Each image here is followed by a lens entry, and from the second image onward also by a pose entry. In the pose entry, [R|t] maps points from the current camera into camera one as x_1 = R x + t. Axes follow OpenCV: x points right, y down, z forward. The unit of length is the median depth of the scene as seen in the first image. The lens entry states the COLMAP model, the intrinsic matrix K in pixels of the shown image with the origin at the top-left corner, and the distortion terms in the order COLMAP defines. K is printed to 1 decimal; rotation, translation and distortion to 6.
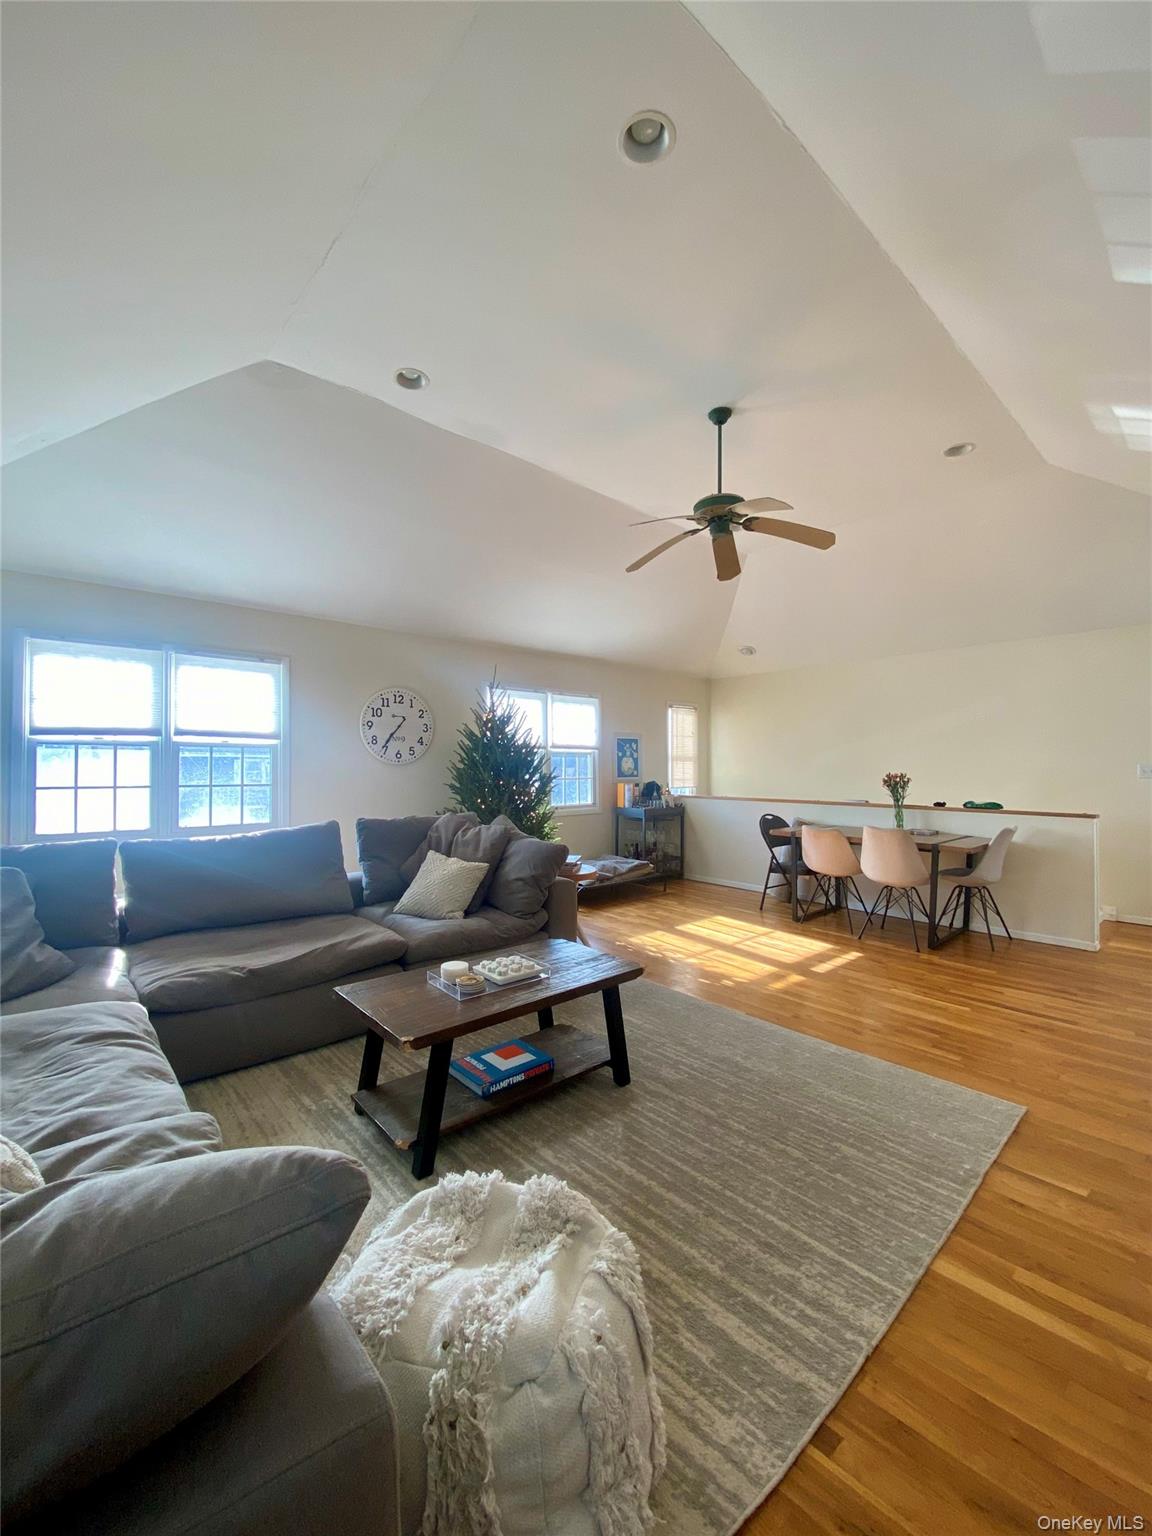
lens RADIAL K [[624.7, 0, 572.2], [0, 624.7, 765.5], [0, 0, 1]] dist [0.036474, -0.026933]
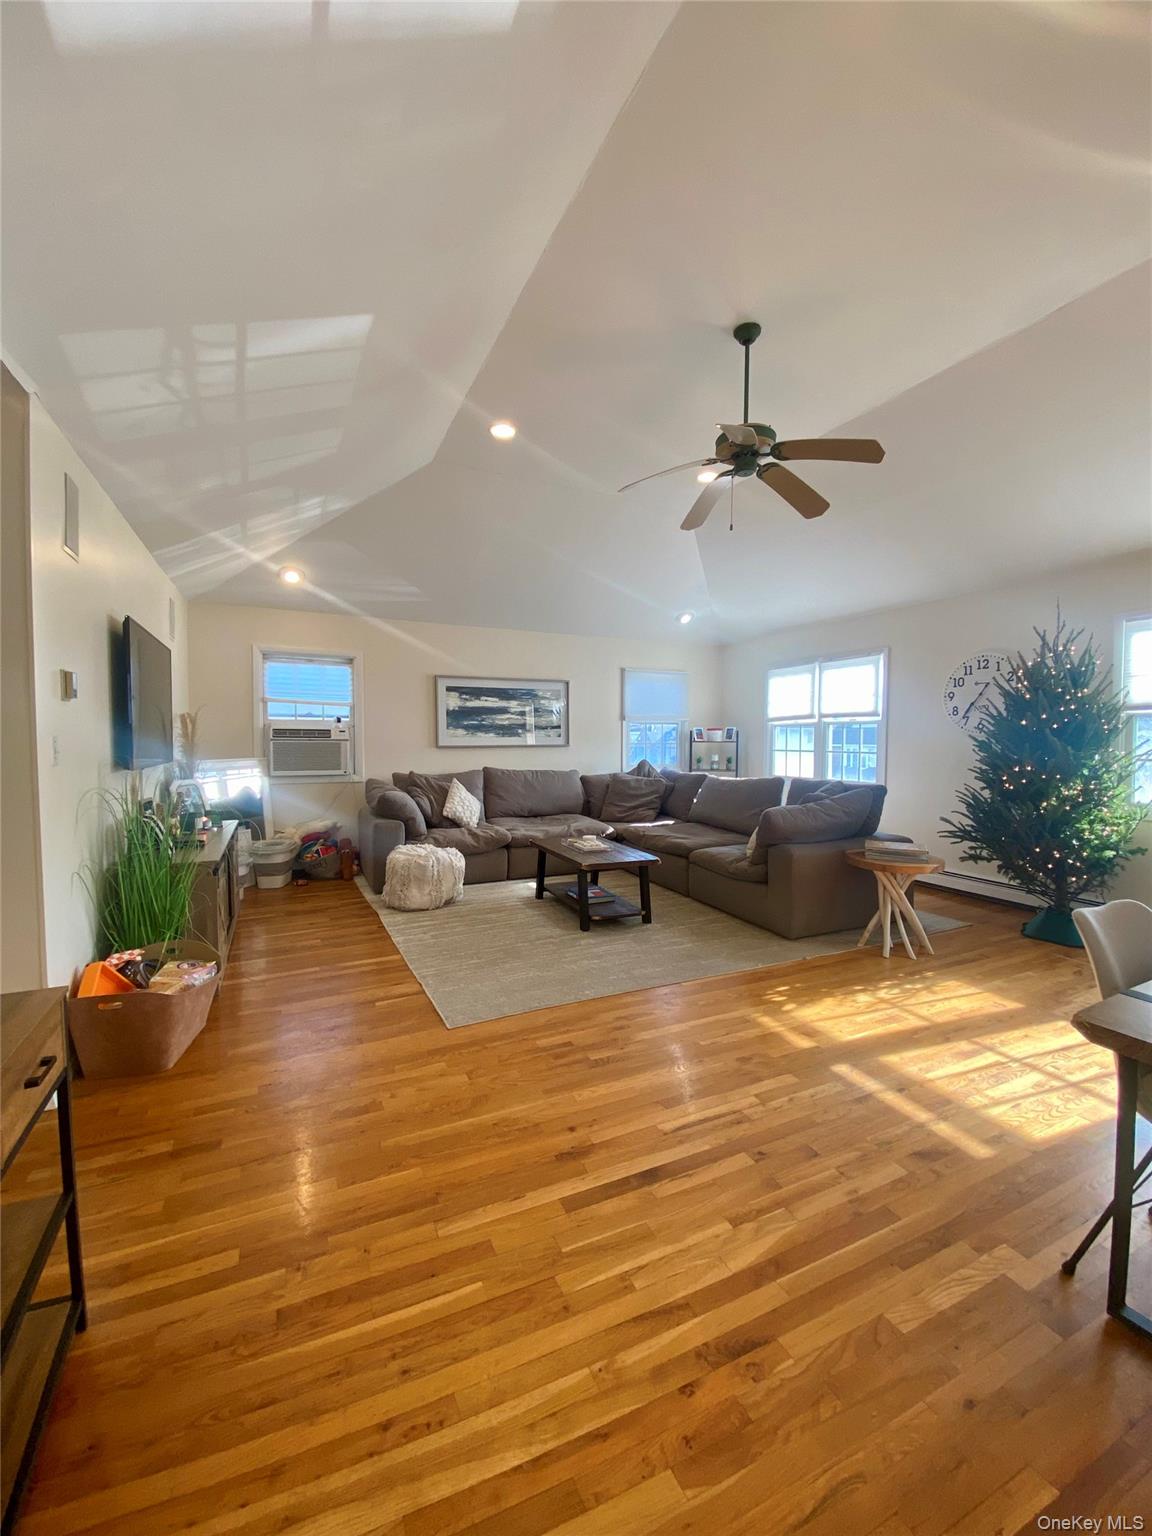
lens RADIAL K [[624.7, 0, 572.2], [0, 624.7, 765.5], [0, 0, 1]] dist [0.036474, -0.026933]
pose [[-0.300015, 0.034032, -0.953327, 0.983157], [-0.005896, 0.999278, 0.037528, 0.013170], [0.953916, 0.016879, -0.299598, 0.884263]]
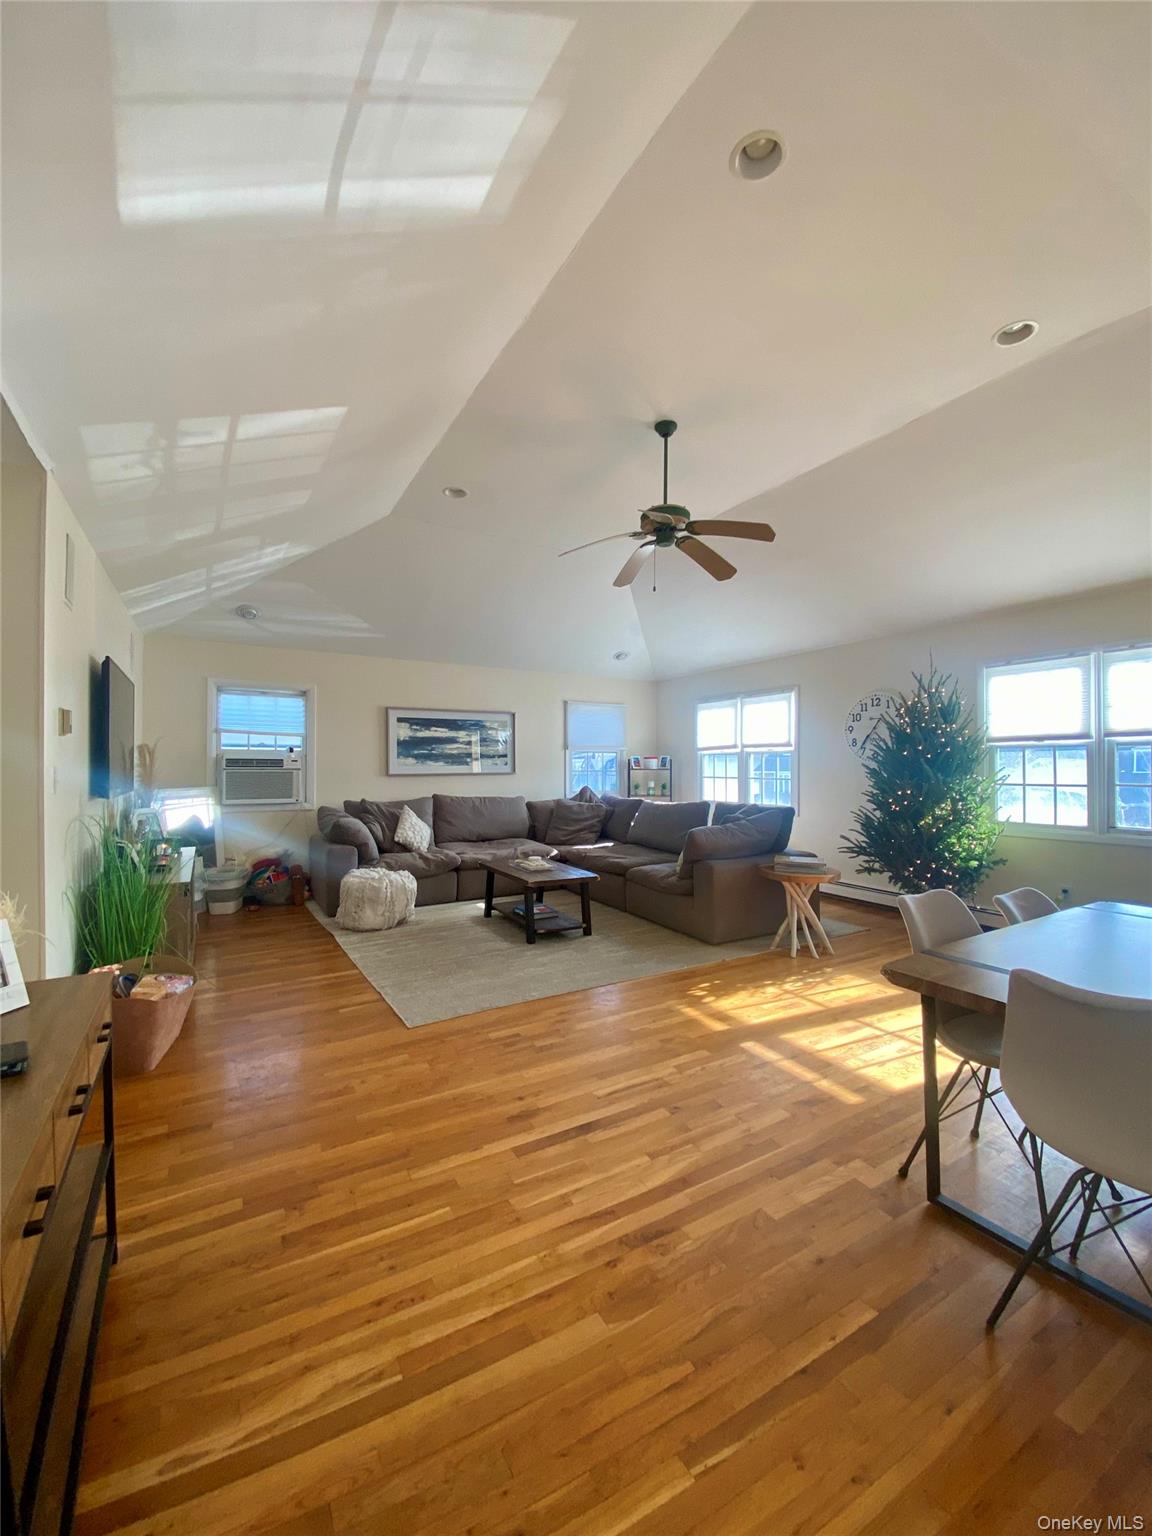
lens RADIAL K [[624.7, 0, 572.2], [0, 624.7, 765.5], [0, 0, 1]] dist [0.036474, -0.026933]
pose [[-0.214332, -0.007375, -0.976733, 1.082136], [-0.003011, 0.999972, -0.006890, 0.011775], [0.976756, 0.001464, -0.214348, 0.911315]]
